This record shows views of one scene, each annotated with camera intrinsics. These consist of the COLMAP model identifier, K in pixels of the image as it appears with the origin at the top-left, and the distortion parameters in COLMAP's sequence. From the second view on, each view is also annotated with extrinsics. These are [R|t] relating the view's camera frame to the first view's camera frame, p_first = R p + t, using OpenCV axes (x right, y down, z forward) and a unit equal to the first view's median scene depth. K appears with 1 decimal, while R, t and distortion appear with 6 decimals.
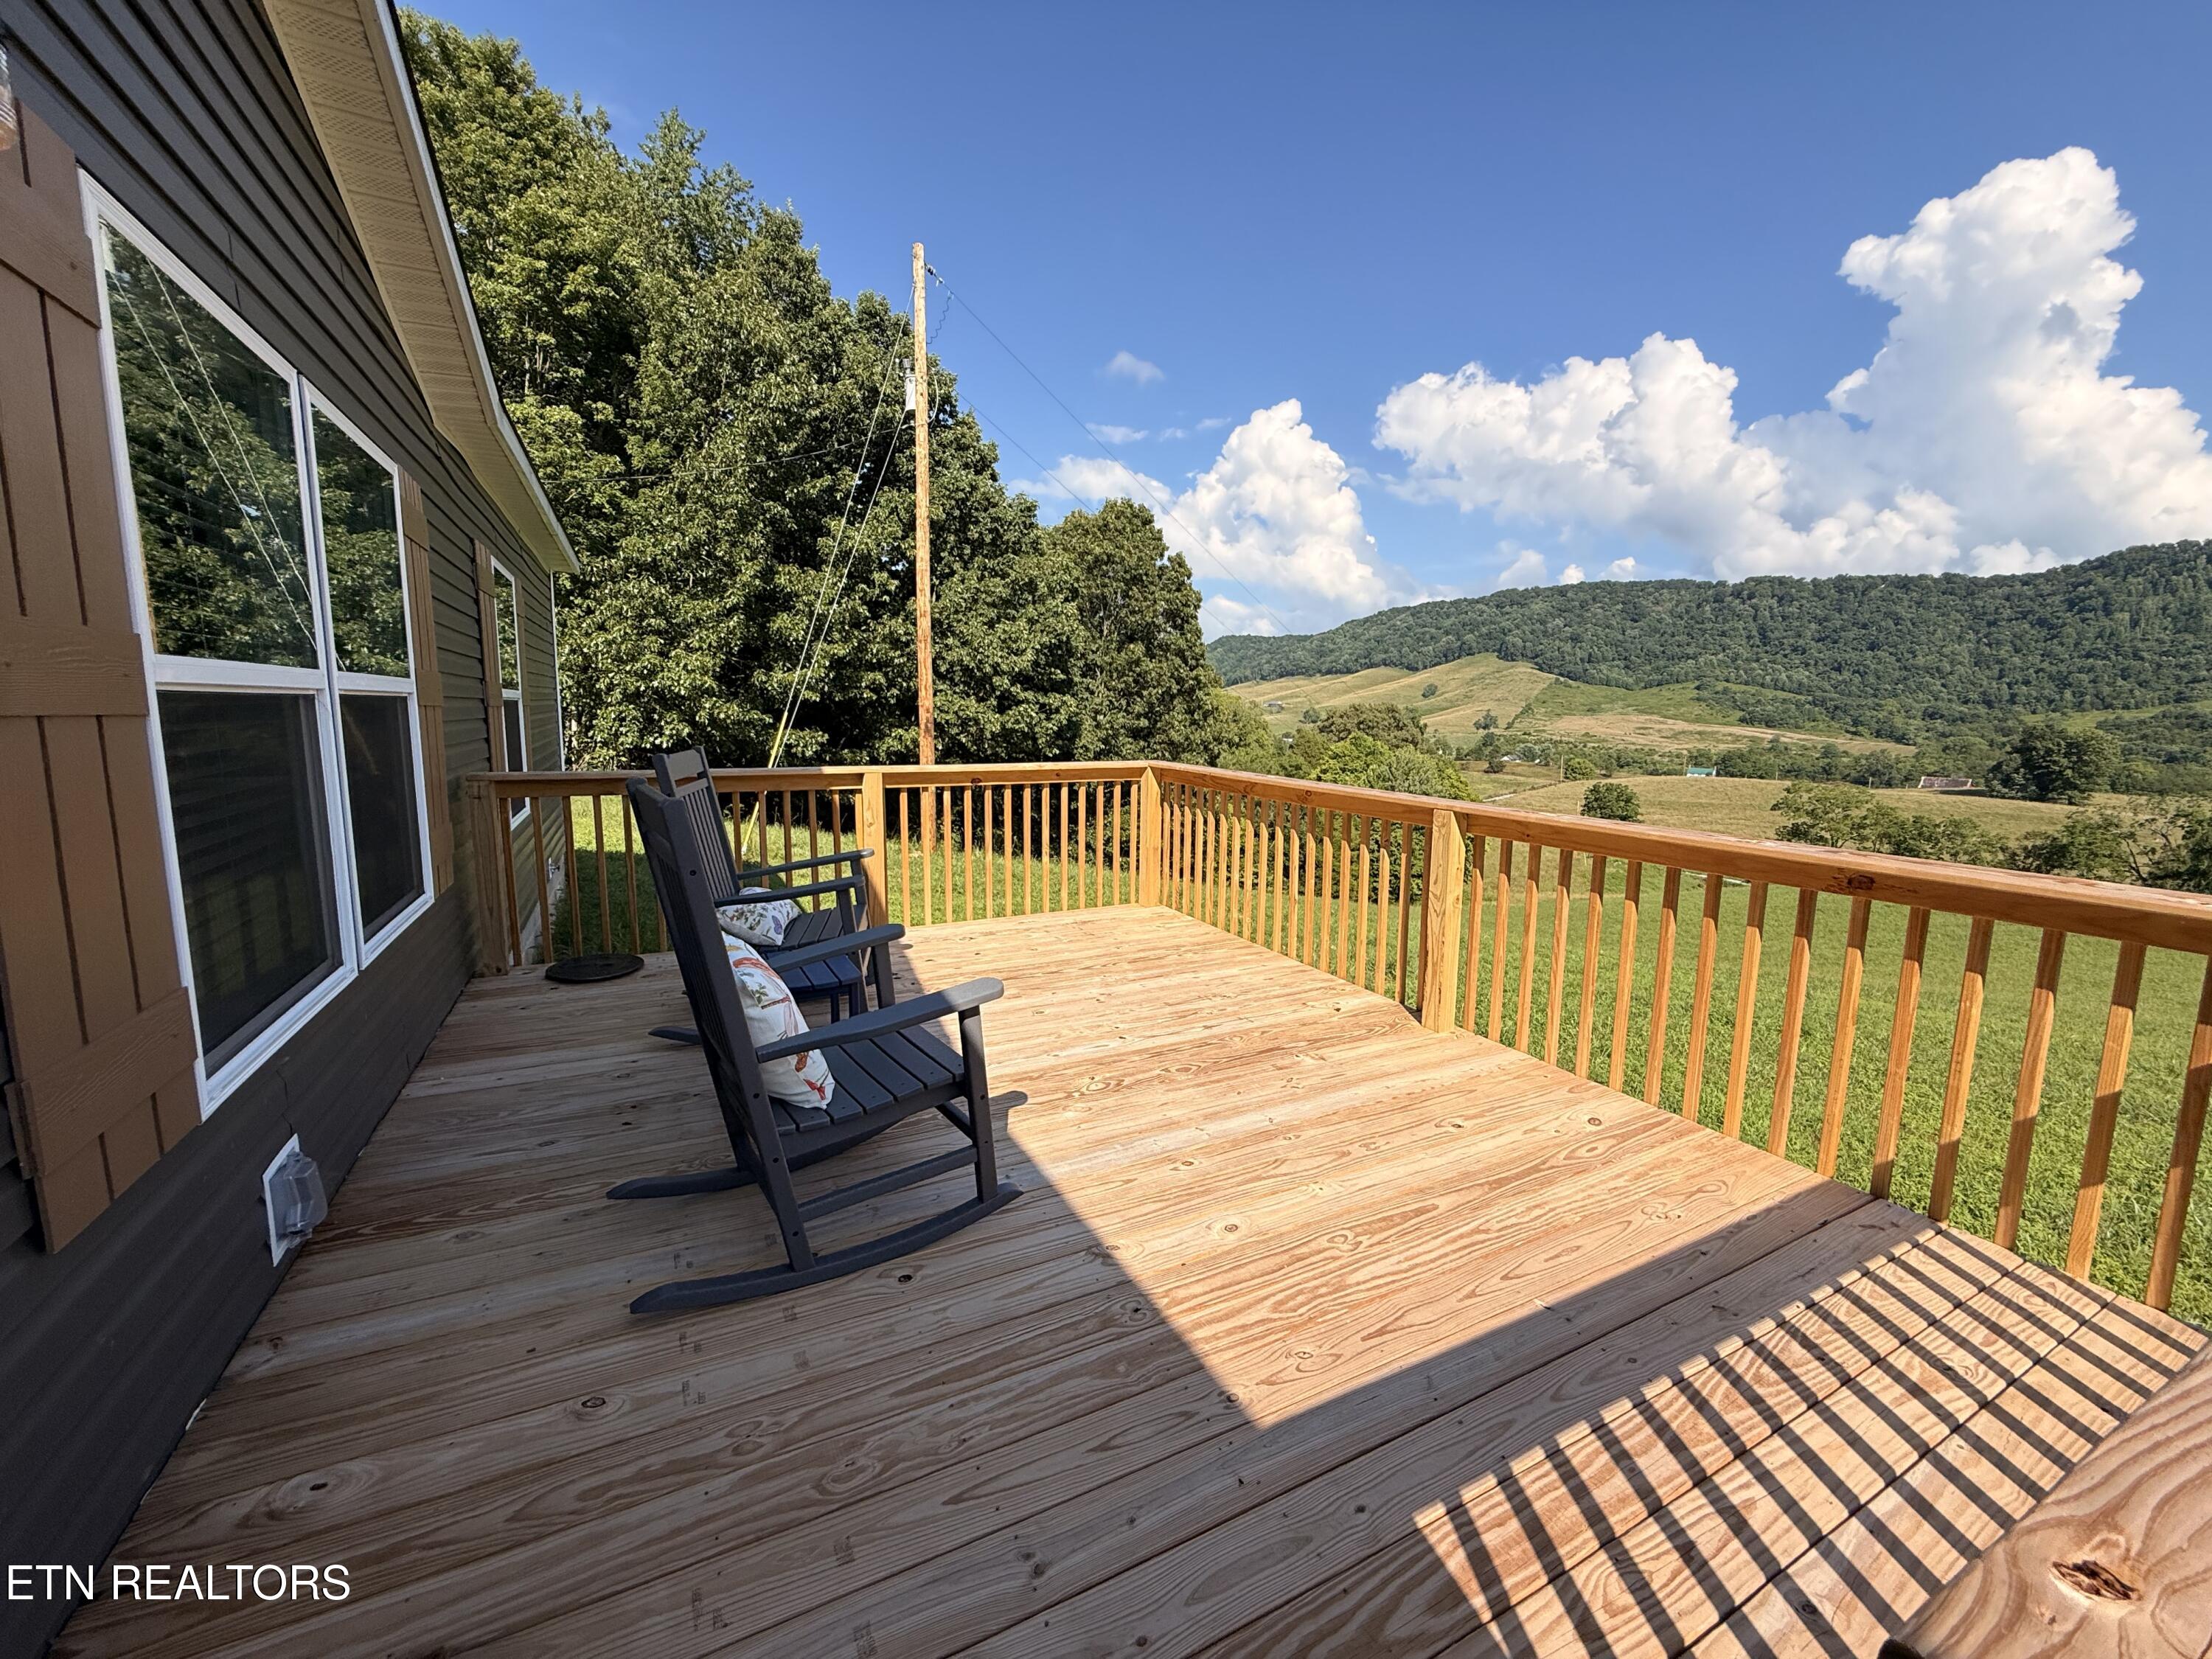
lens RADIAL K [[882.3, 0, 1101.2], [0, 882.3, 832.7], [0, 0, 1]] dist [0.000576, 0.000041]
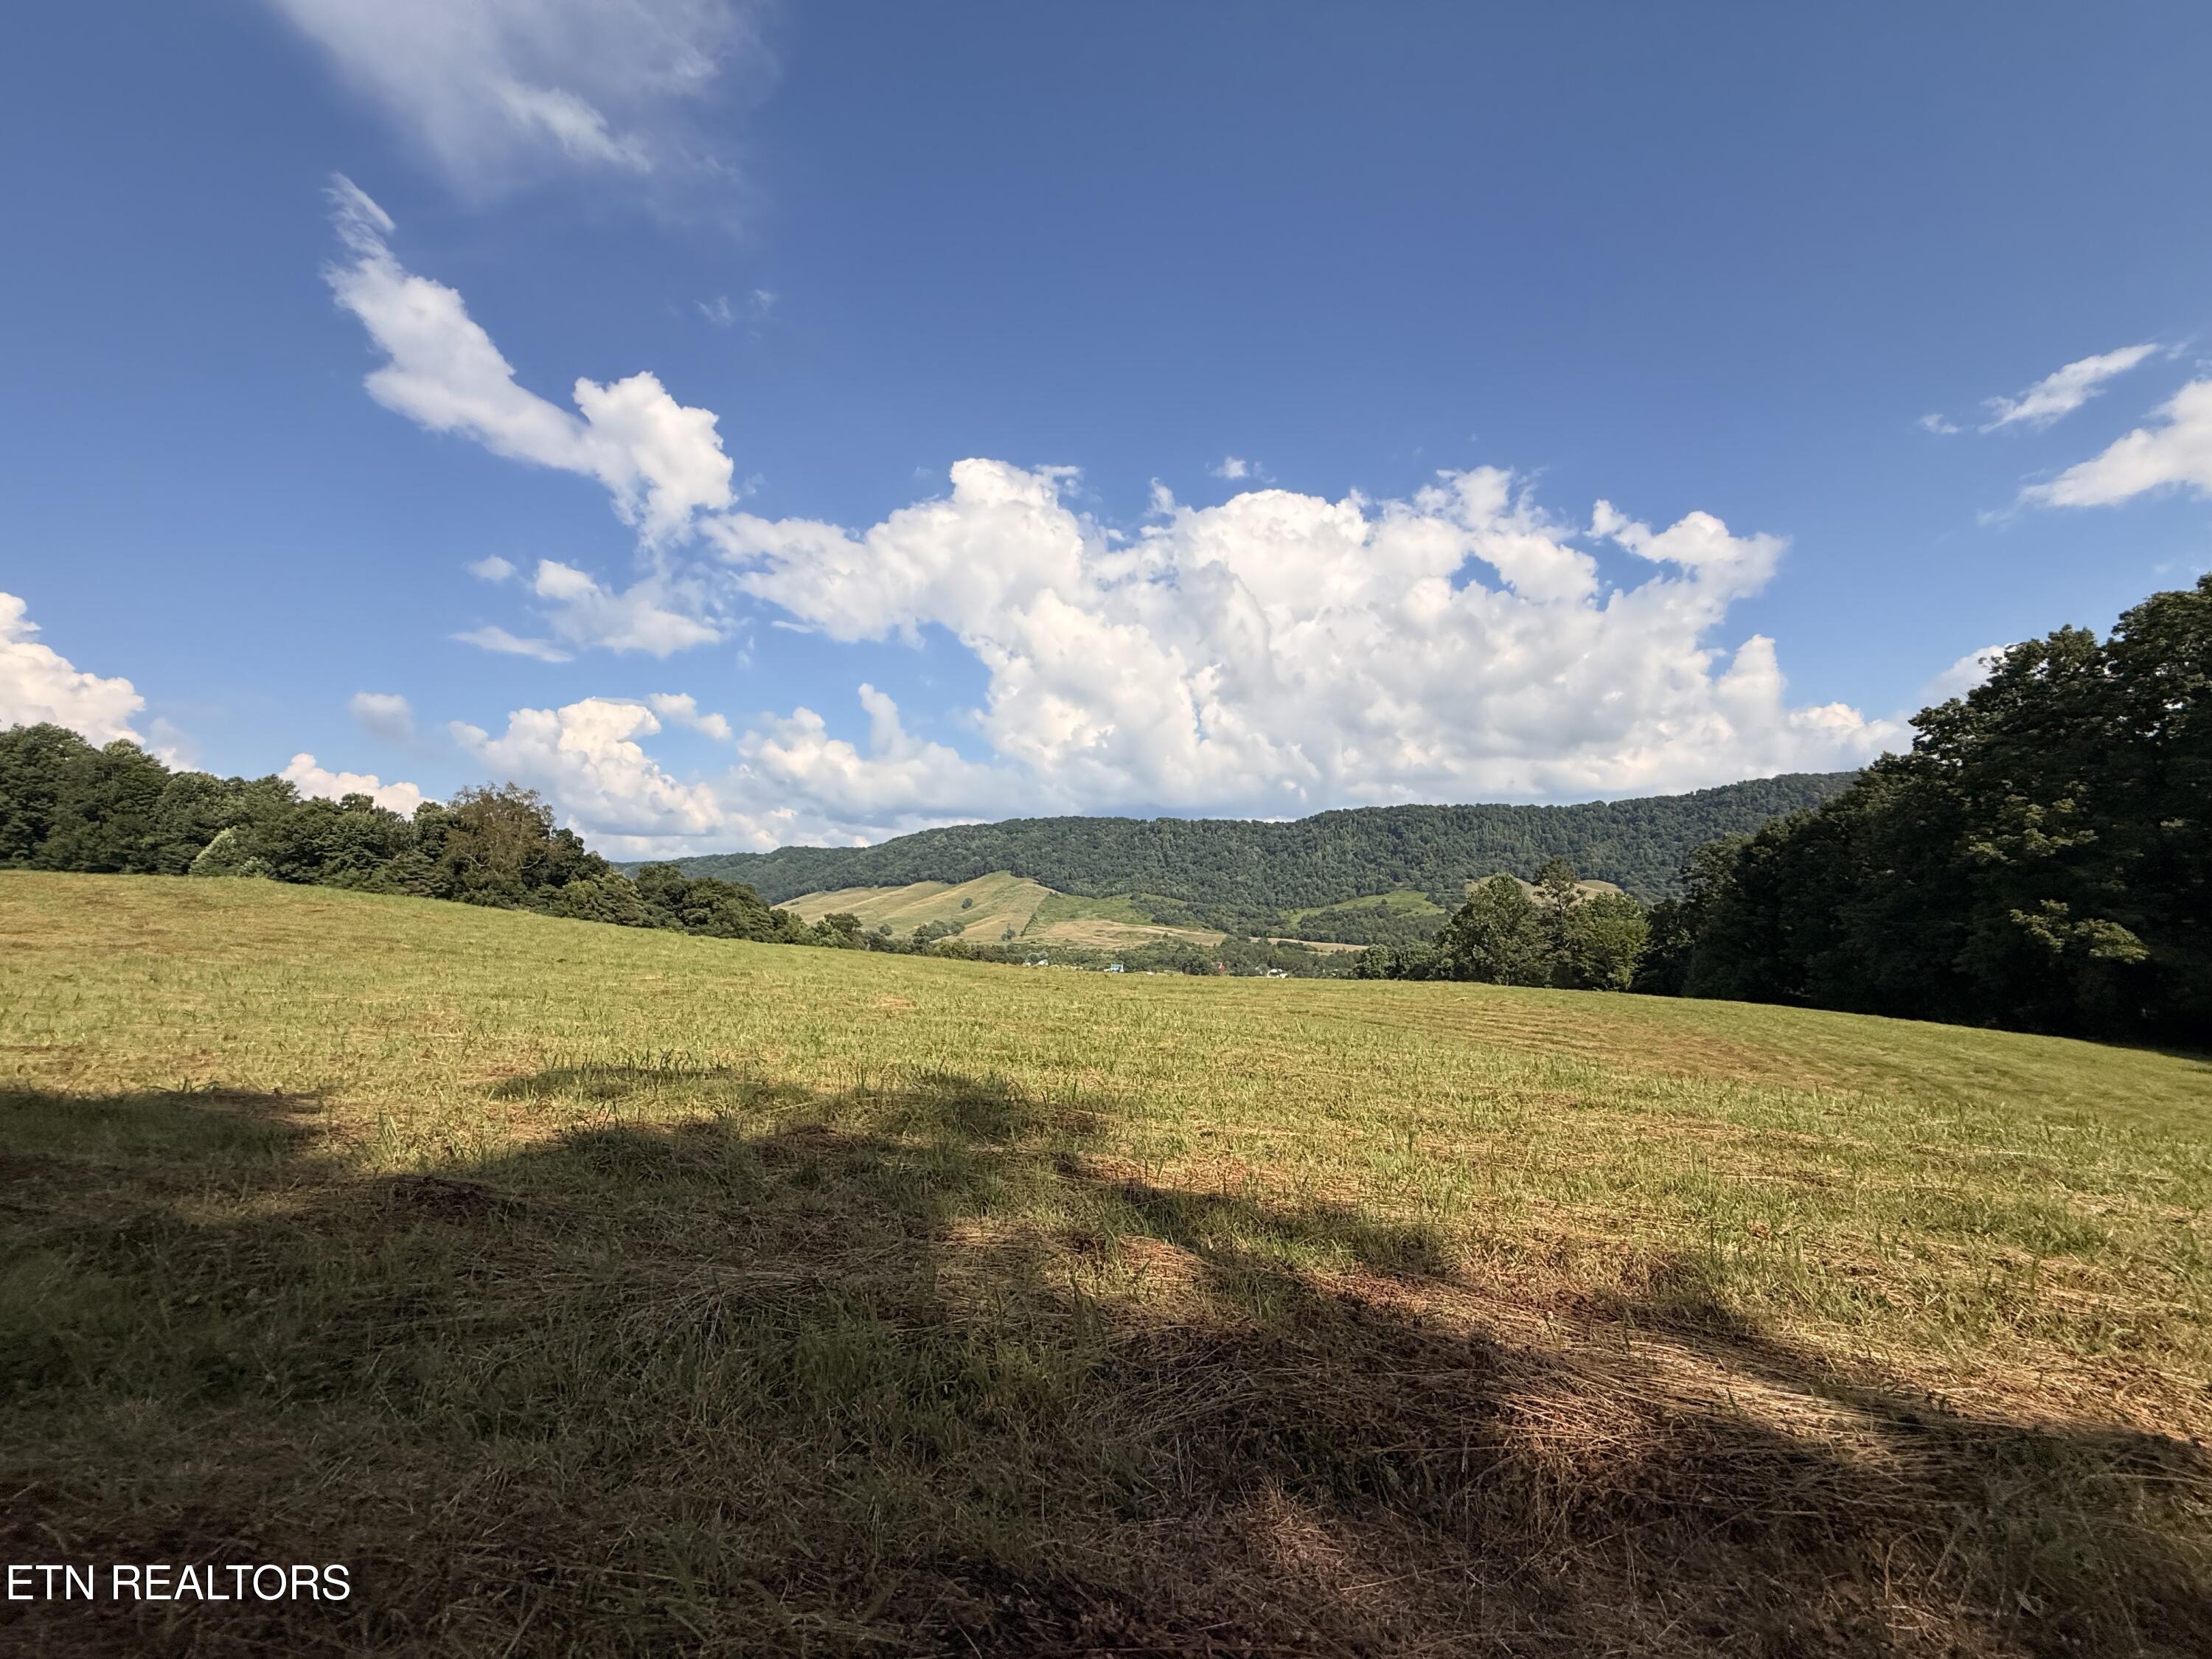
lens RADIAL K [[882.3, 0, 1100.7], [0, 882.3, 828.2], [0, 0, 1]] dist [0.000576, 0.000041]
pose [[0.868658, -0.001356, 0.495411, -0.671612], [0.103570, 0.978397, -0.178922, -0.056405], [-0.484466, 0.206732, 0.850032, -1.527937]]
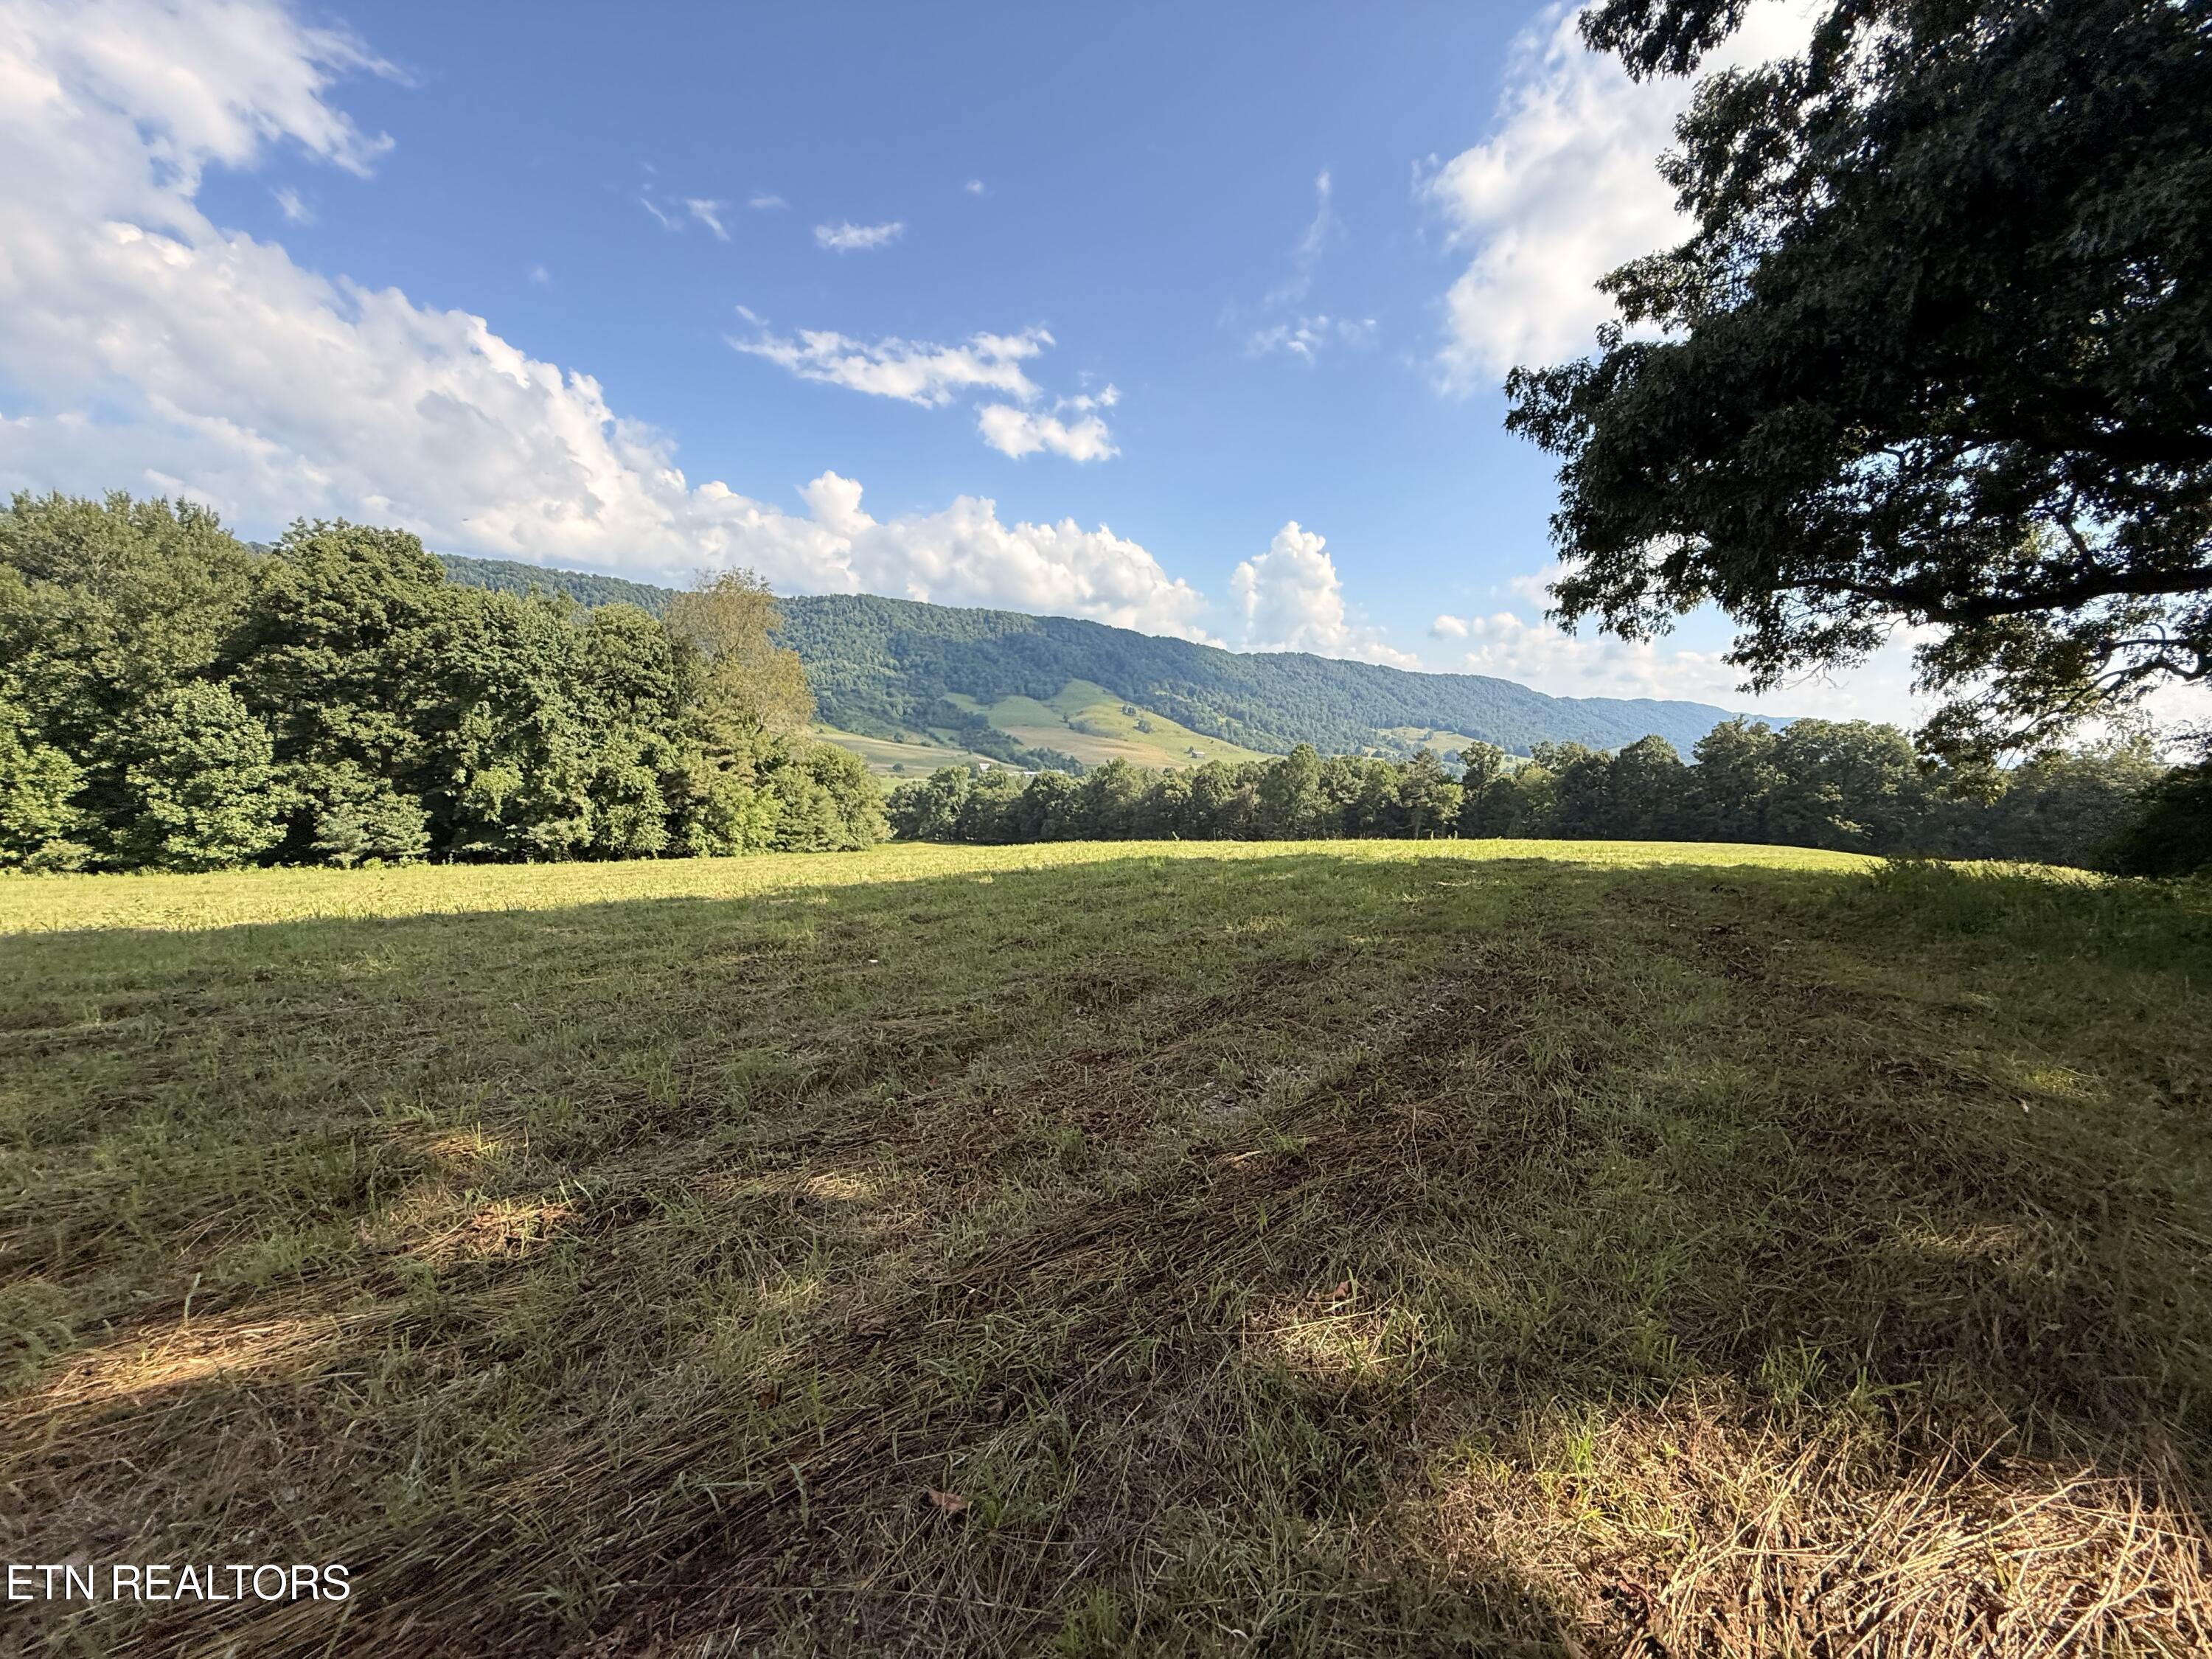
lens RADIAL K [[882.3, 0, 1102.4], [0, 882.3, 830.1], [0, 0, 1]] dist [0.000576, 0.000041]
pose [[0.046097, -0.171708, 0.984069, -1.108318], [0.071191, 0.983176, 0.168218, -0.205289], [-0.996397, 0.062302, 0.057546, -0.879788]]
